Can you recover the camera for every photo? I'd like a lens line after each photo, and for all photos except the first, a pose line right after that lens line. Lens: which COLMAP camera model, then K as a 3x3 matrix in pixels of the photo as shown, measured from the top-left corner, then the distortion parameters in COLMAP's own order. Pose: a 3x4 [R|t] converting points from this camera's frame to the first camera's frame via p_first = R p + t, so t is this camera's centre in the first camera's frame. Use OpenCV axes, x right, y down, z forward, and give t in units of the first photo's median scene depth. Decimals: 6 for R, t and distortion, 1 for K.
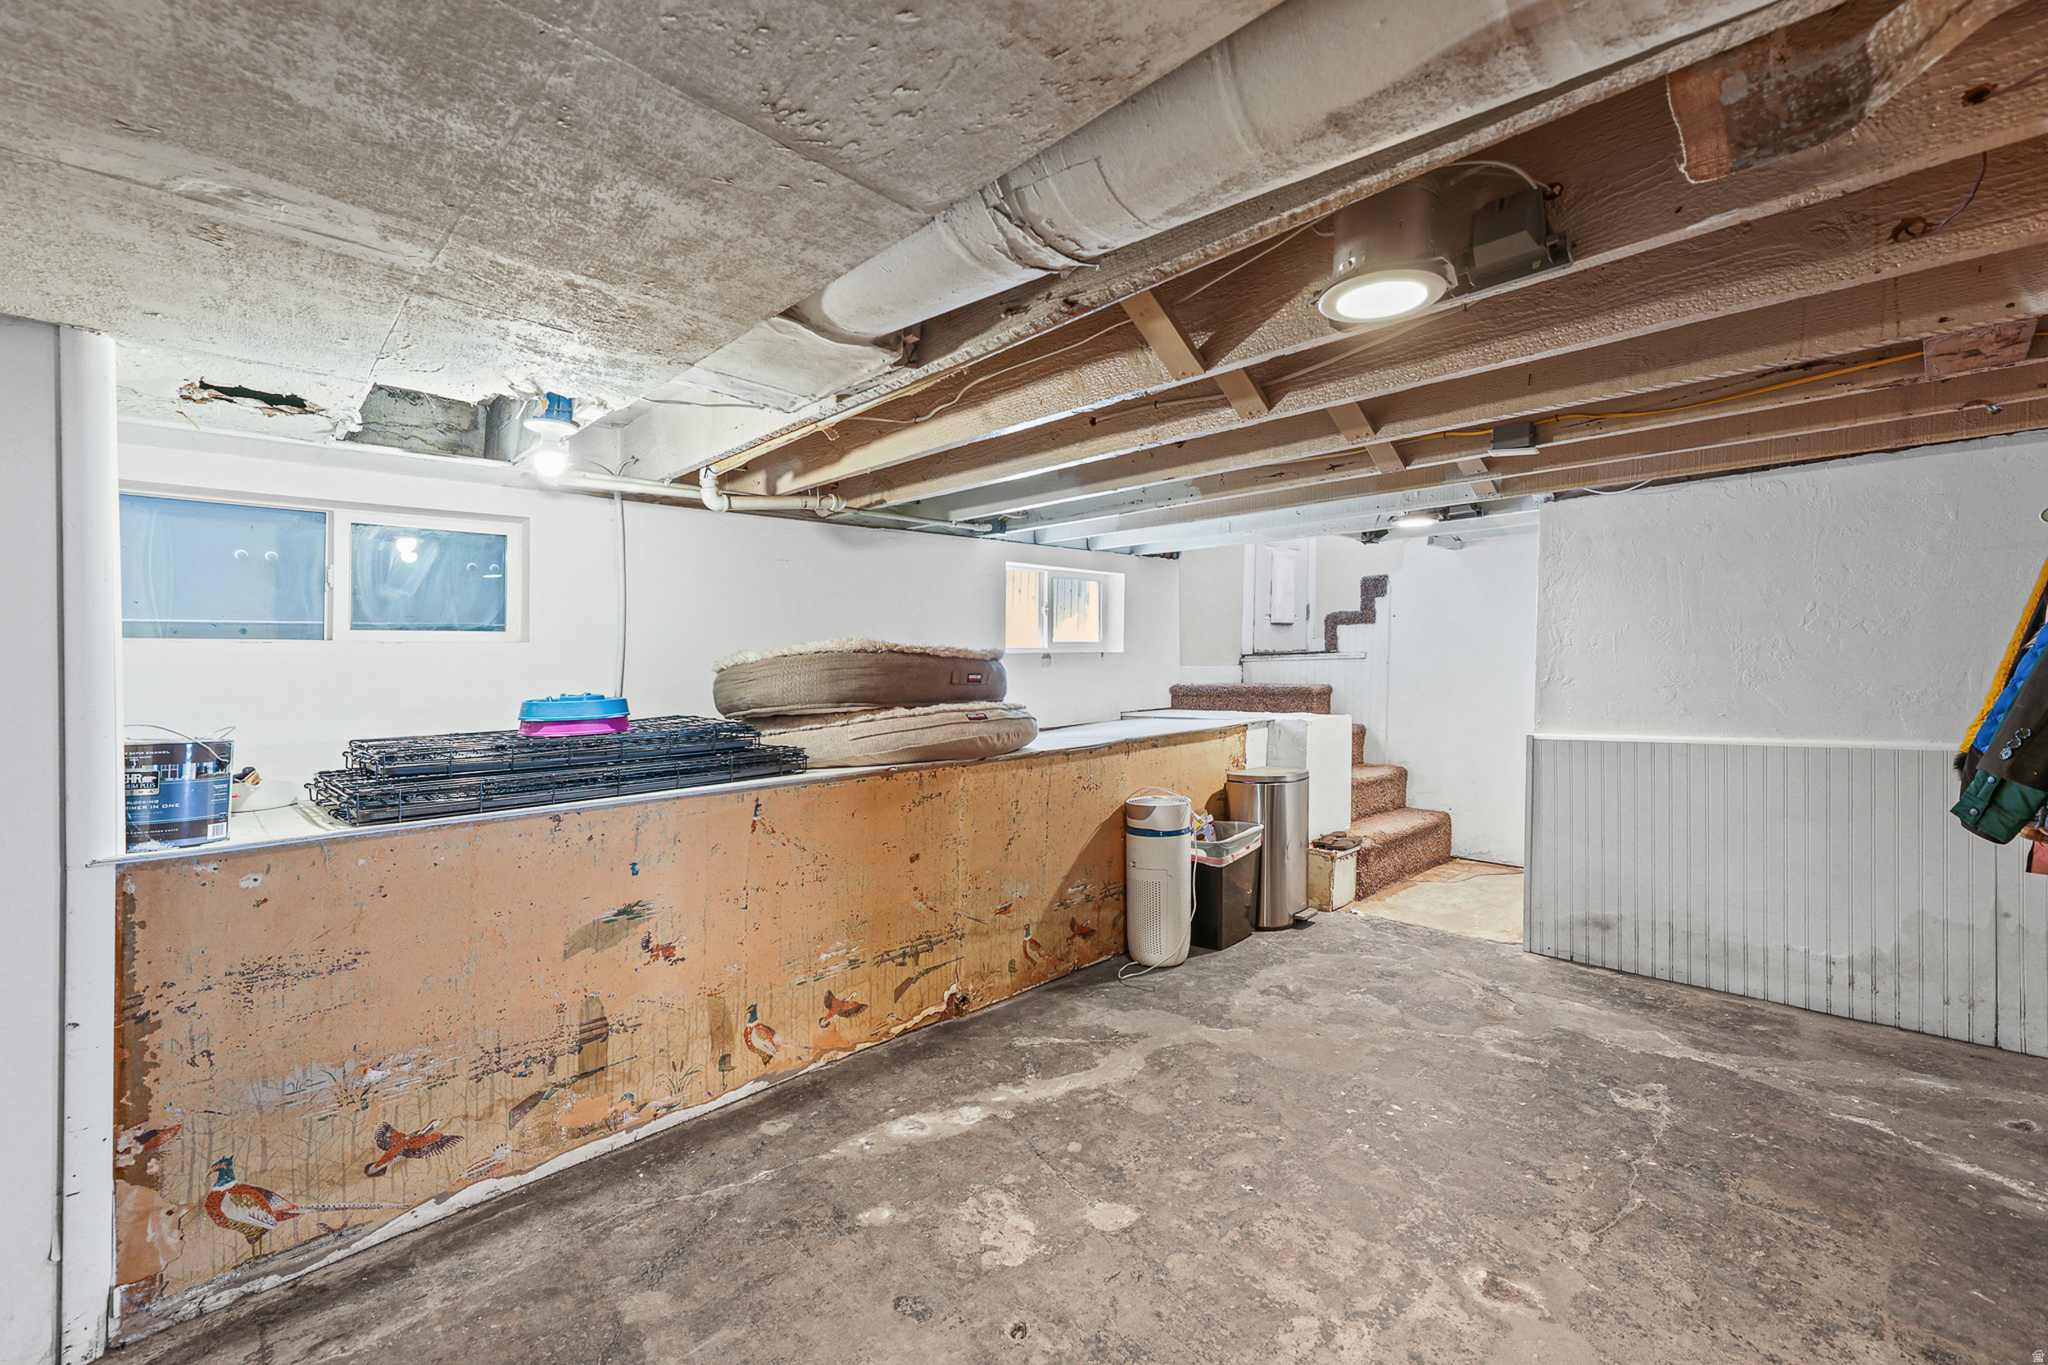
lens RADIAL K [[831.8, 0, 1027.6], [0, 831.8, 695.4], [0, 0, 1]] dist [0.001498, 0.000390]
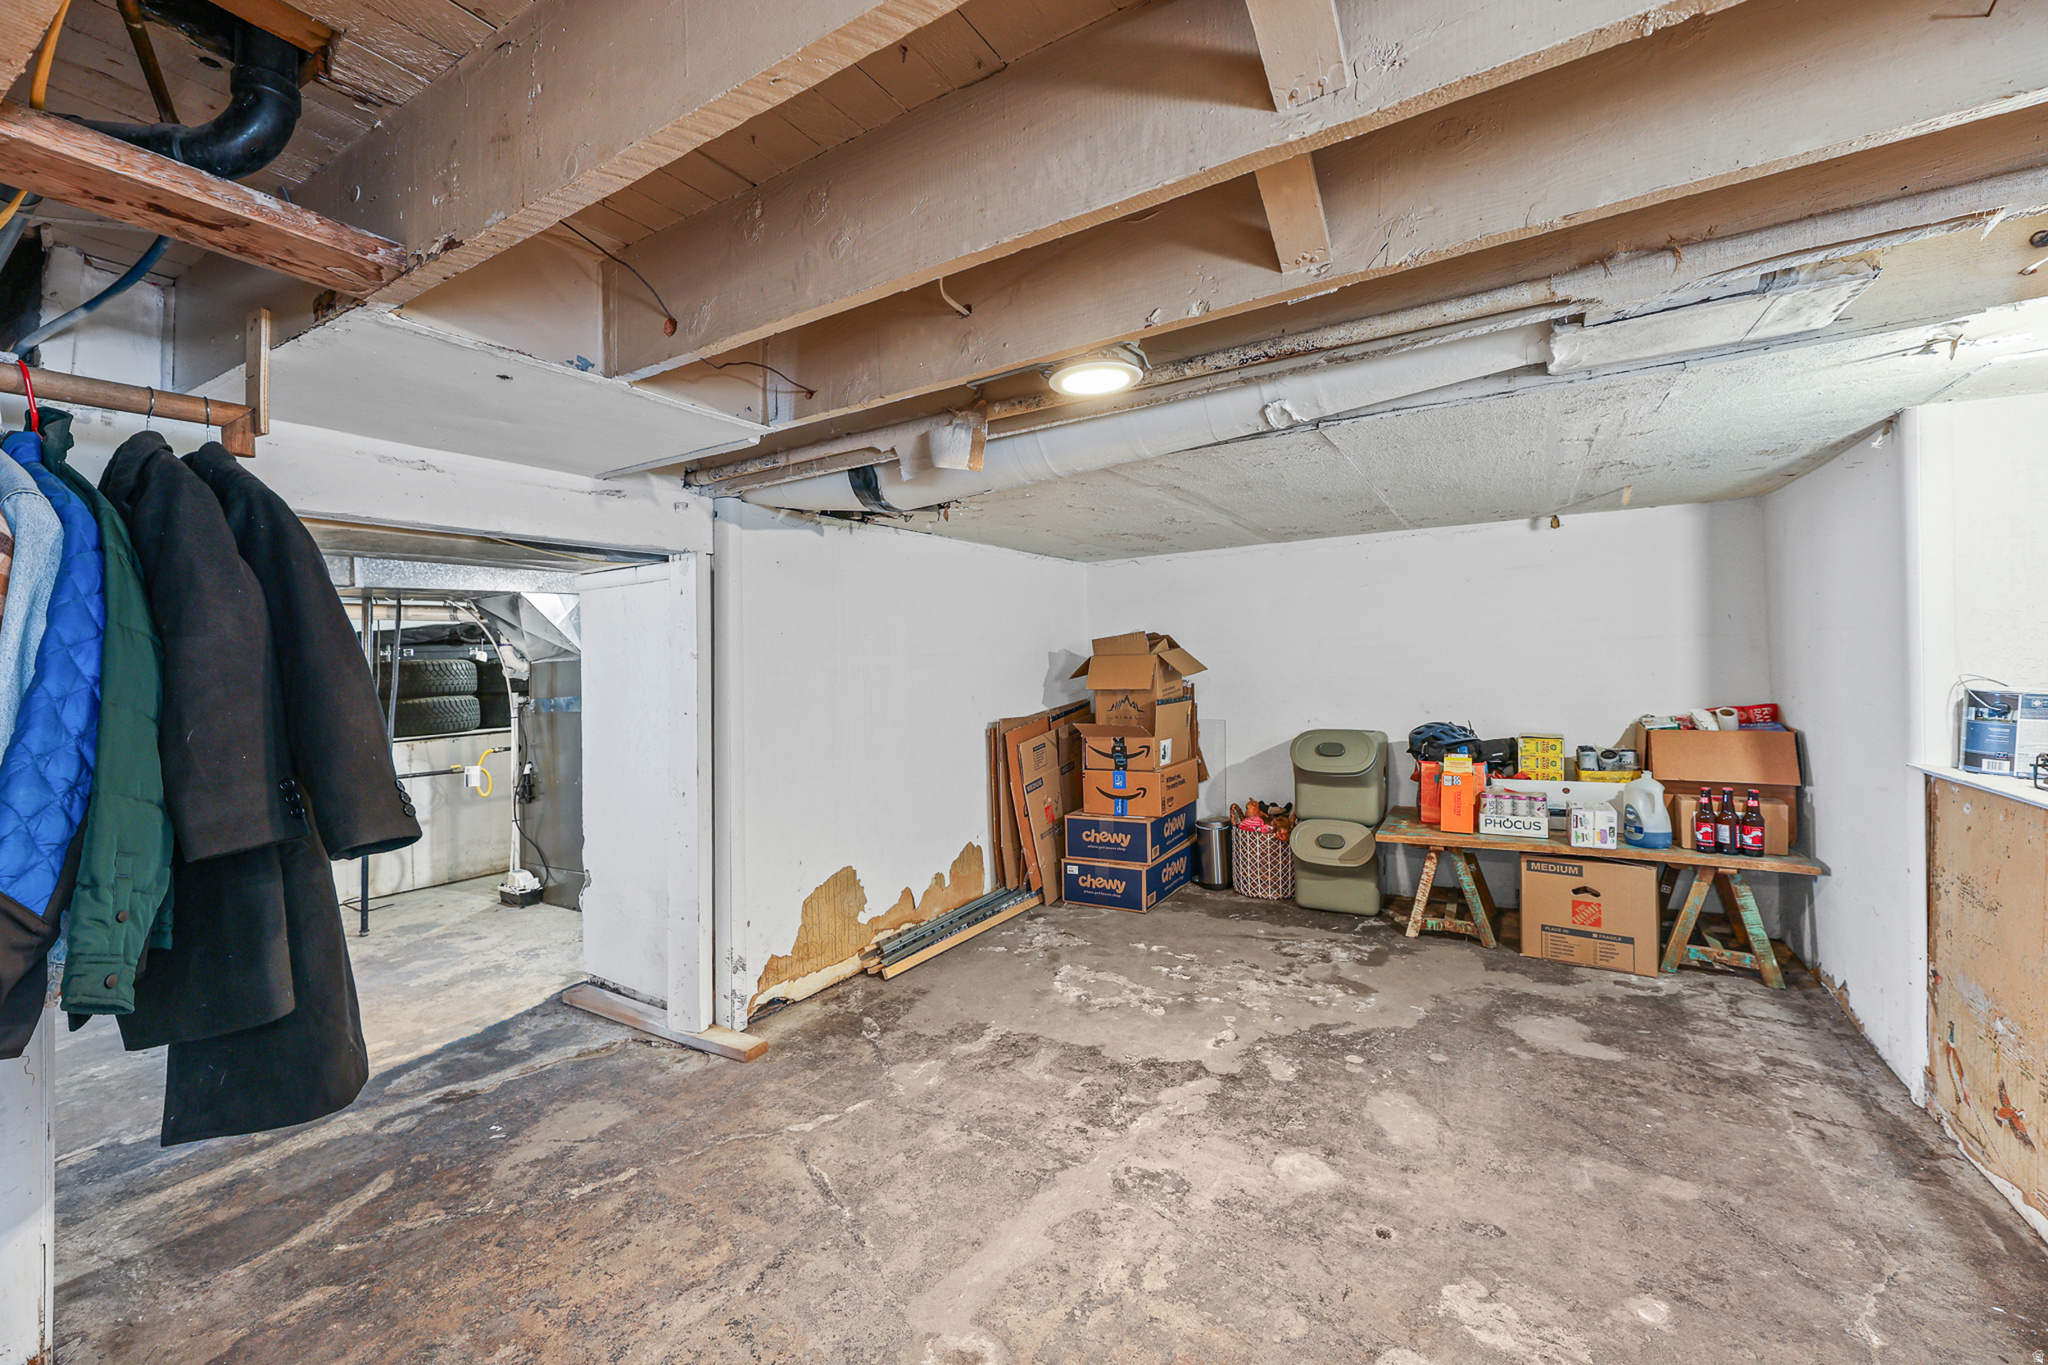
lens RADIAL K [[831.8, 0, 1027.6], [0, 831.8, 695.4], [0, 0, 1]] dist [0.001498, 0.000390]
pose [[-0.960777, 0.056278, -0.271553, 0.699218], [0.035504, 0.996096, 0.080820, -0.086918], [0.275041, 0.068009, -0.959024, 1.825064]]
